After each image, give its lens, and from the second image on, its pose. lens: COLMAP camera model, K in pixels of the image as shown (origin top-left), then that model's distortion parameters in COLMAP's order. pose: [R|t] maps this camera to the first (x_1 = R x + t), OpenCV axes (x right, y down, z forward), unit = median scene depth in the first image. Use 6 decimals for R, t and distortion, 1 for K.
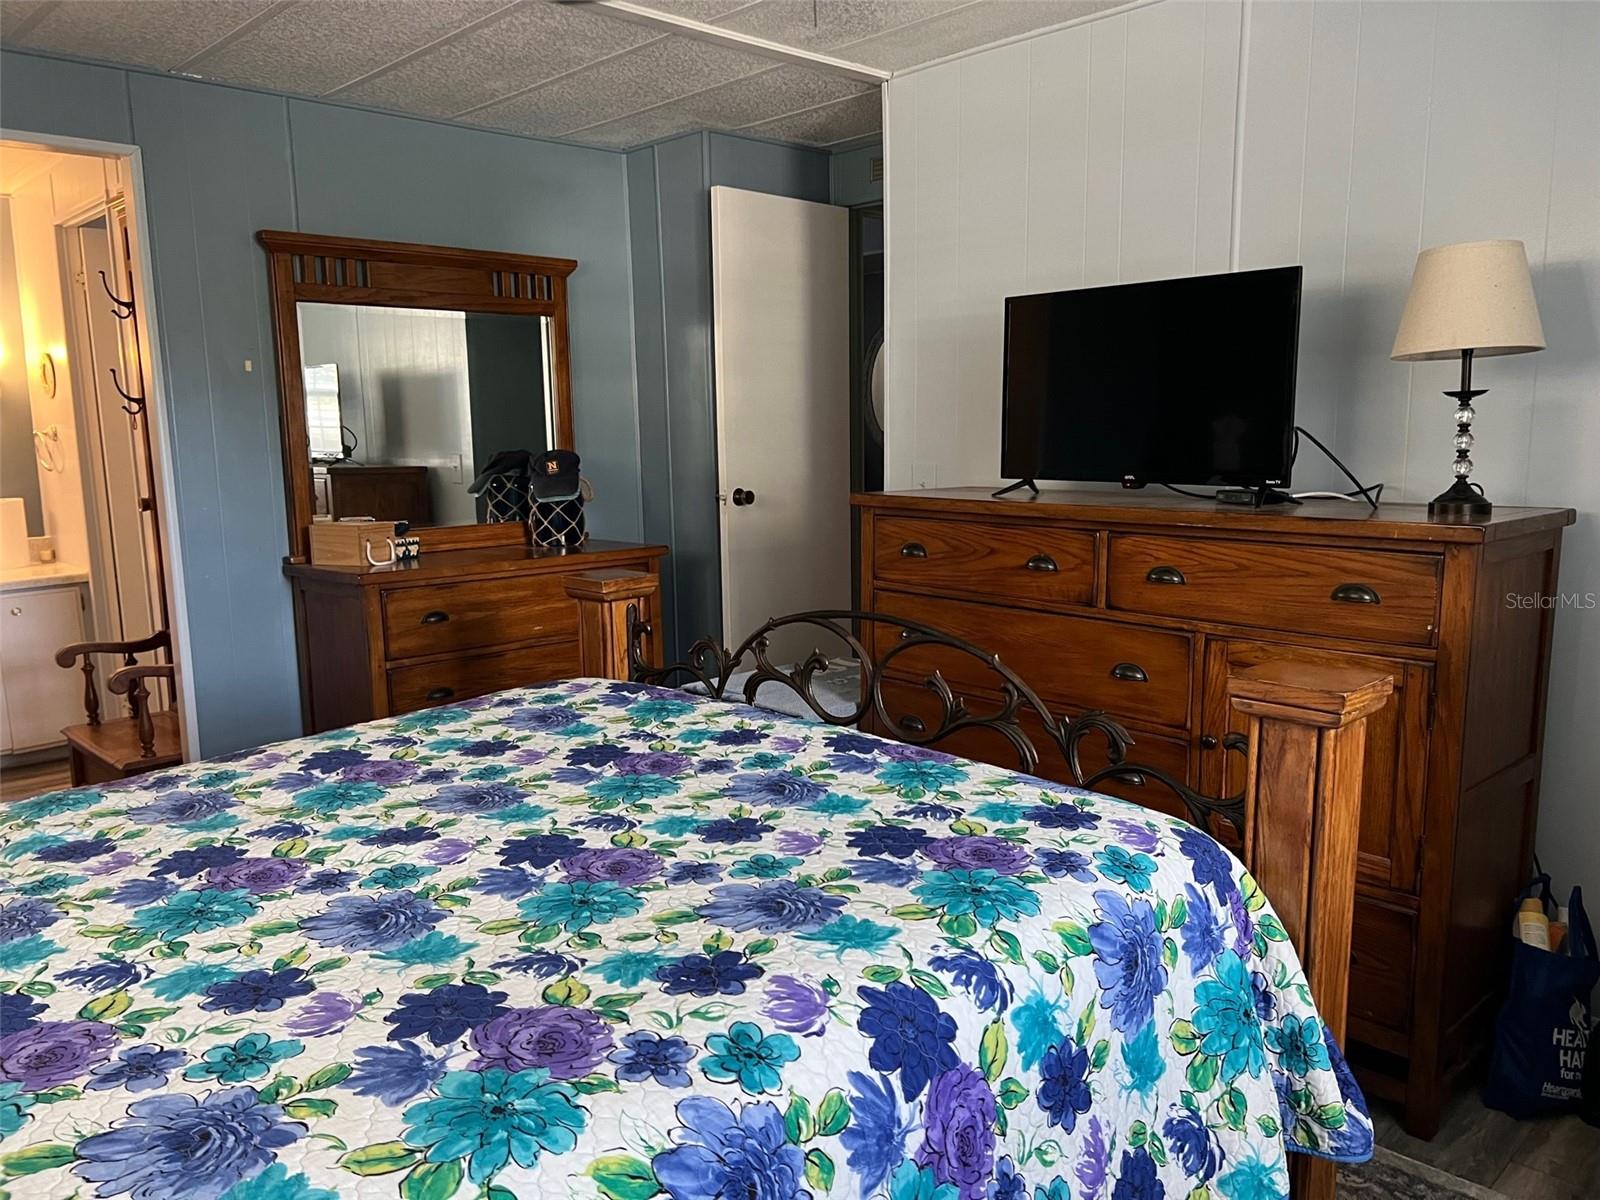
lens RADIAL K [[1213.7, 0, 798.5], [0, 1213.7, 610.5], [0, 0, 1]] dist [0.060911, -0.064635]
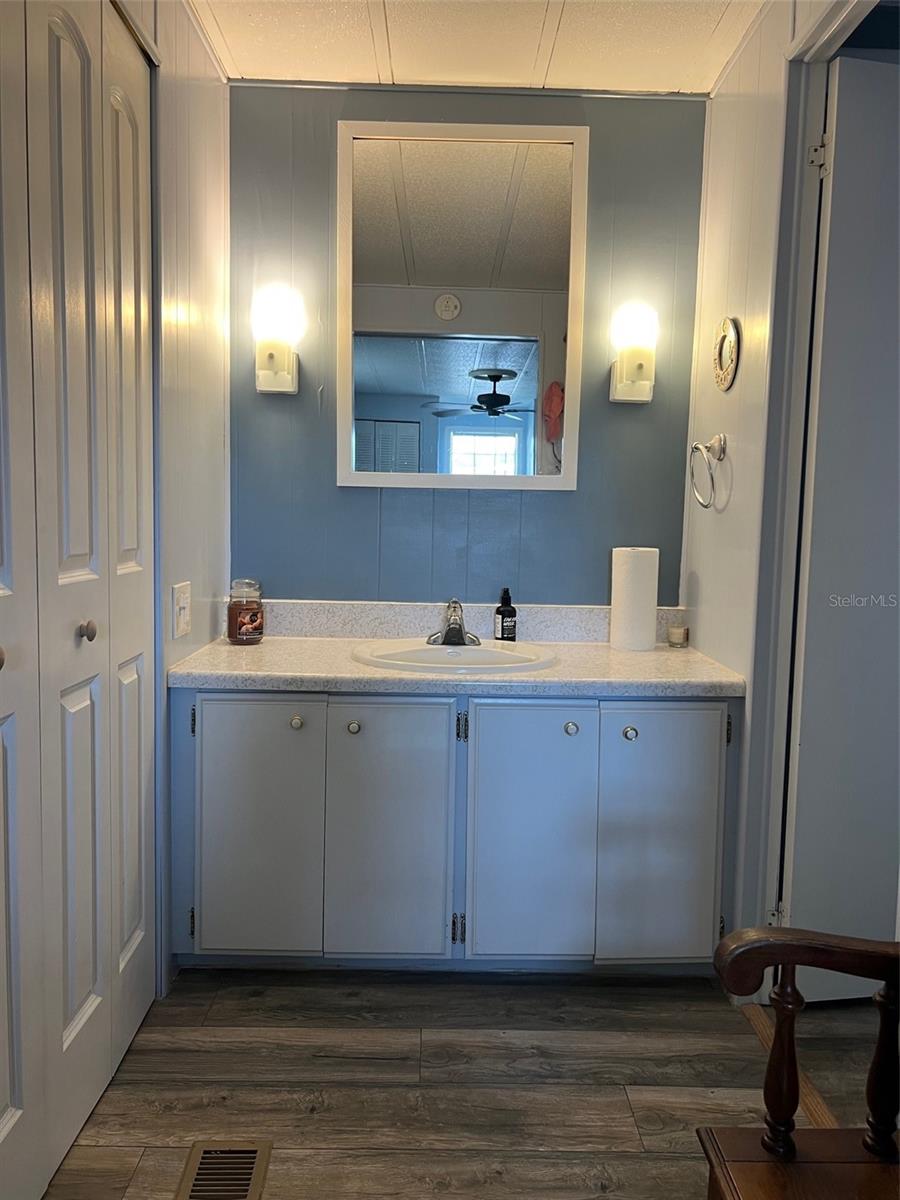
lens RADIAL K [[910.3, 0, 452.1], [0, 910.3, 599.6], [0, 0, 1]] dist [0.060911, -0.064635]
pose [[0.723657, 0.097906, -0.683180, -0.380090], [-0.144331, 0.989467, -0.011083, -0.042895], [0.674899, 0.106624, 0.730166, 0.579000]]
